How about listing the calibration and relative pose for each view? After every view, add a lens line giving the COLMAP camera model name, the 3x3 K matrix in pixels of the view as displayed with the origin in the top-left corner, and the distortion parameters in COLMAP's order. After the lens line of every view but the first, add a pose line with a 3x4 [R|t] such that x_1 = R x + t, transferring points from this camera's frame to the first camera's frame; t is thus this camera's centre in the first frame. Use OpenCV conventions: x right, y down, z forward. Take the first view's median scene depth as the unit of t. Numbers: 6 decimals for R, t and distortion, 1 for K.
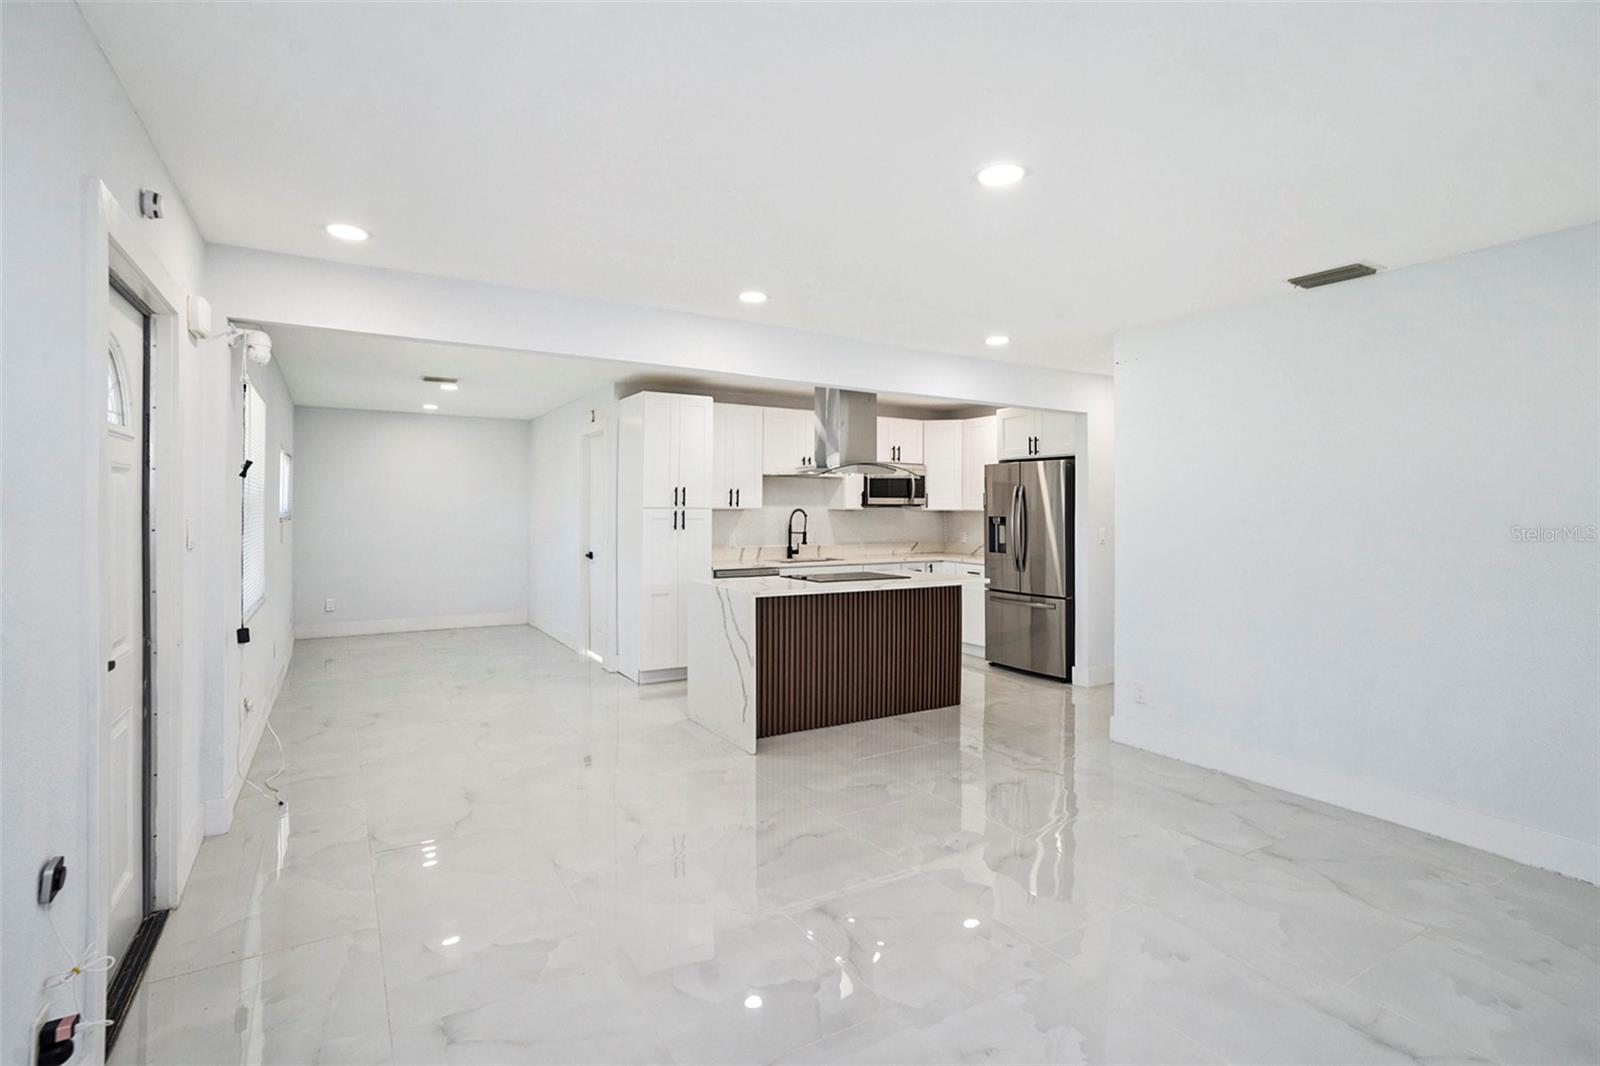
lens RADIAL K [[787.4, 0, 800.8], [0, 787.4, 524.8], [0, 0, 1]] dist [-0.048658, 0.012067]
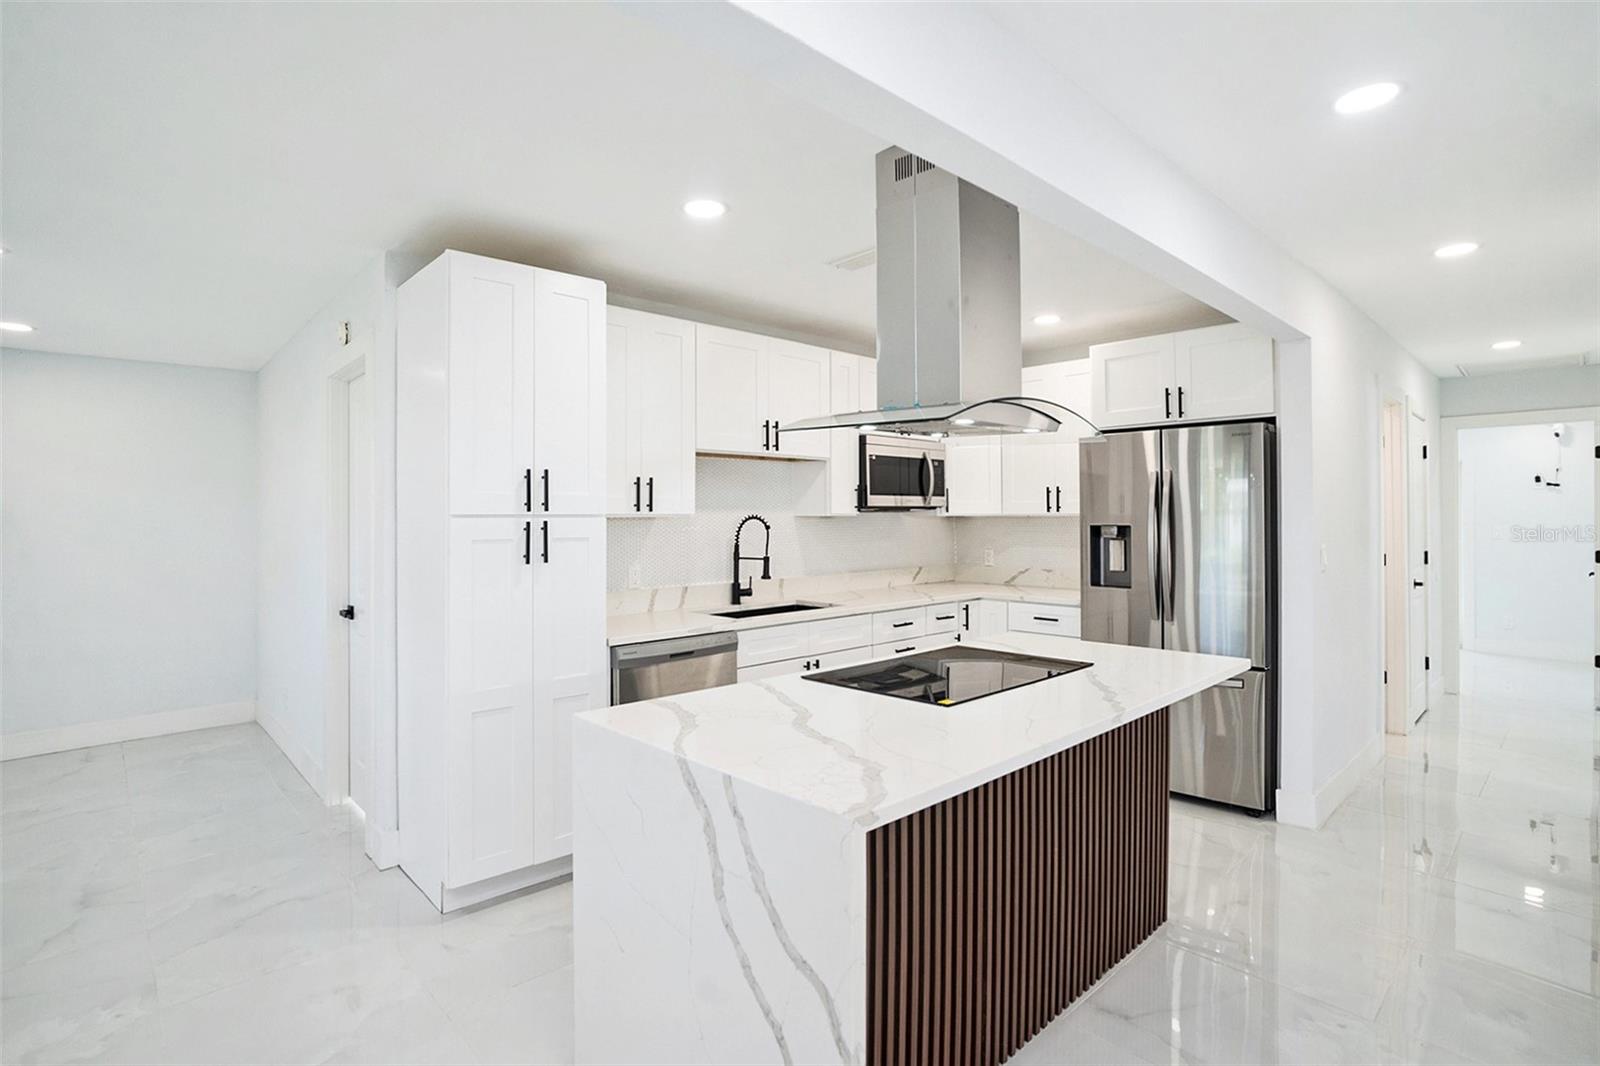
lens RADIAL K [[787.4, 0, 793.8], [0, 787.4, 510.1], [0, 0, 1]] dist [-0.048658, 0.012067]
pose [[0.981025, -0.008849, 0.193682, -0.087983], [0.014321, 0.999536, -0.026868, -0.009271], [-0.193354, 0.029132, 0.980696, 0.484121]]
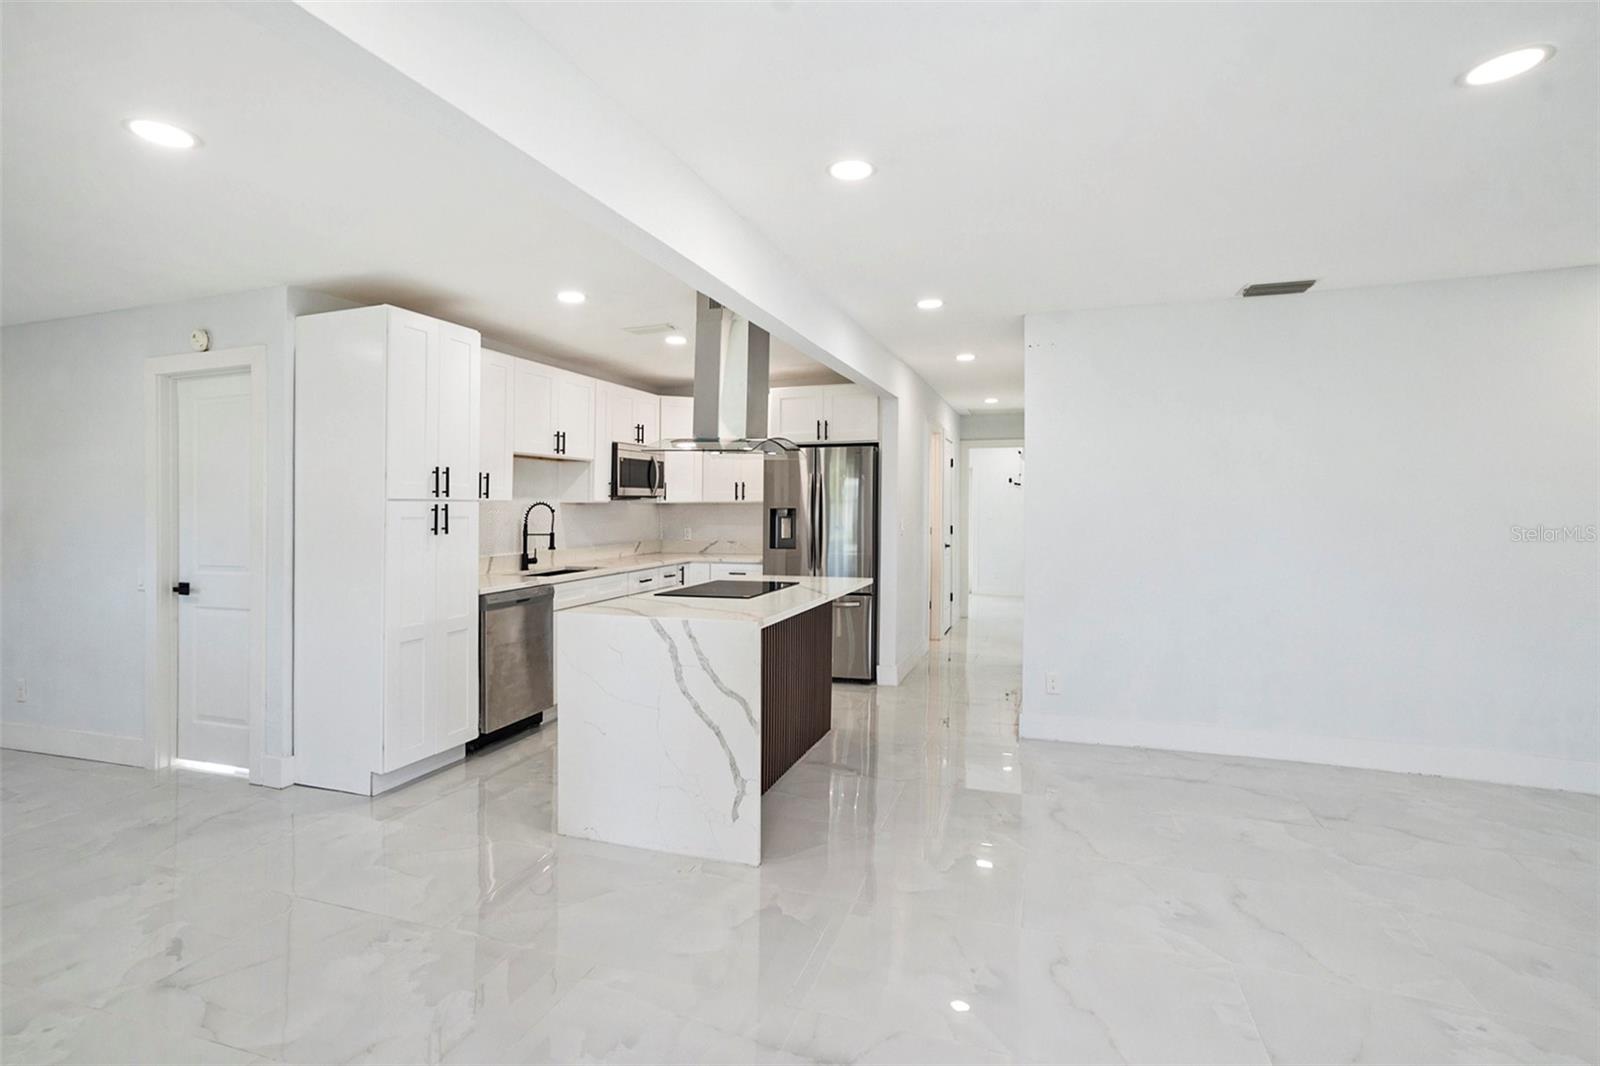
lens RADIAL K [[787.4, 0, 802.1], [0, 787.4, 504.0], [0, 0, 1]] dist [-0.048658, 0.012067]
pose [[0.765507, -0.008511, 0.643372, -0.304546], [0.022266, 0.999664, -0.013269, -0.003235], [-0.643043, 0.024483, 0.765439, 0.310114]]
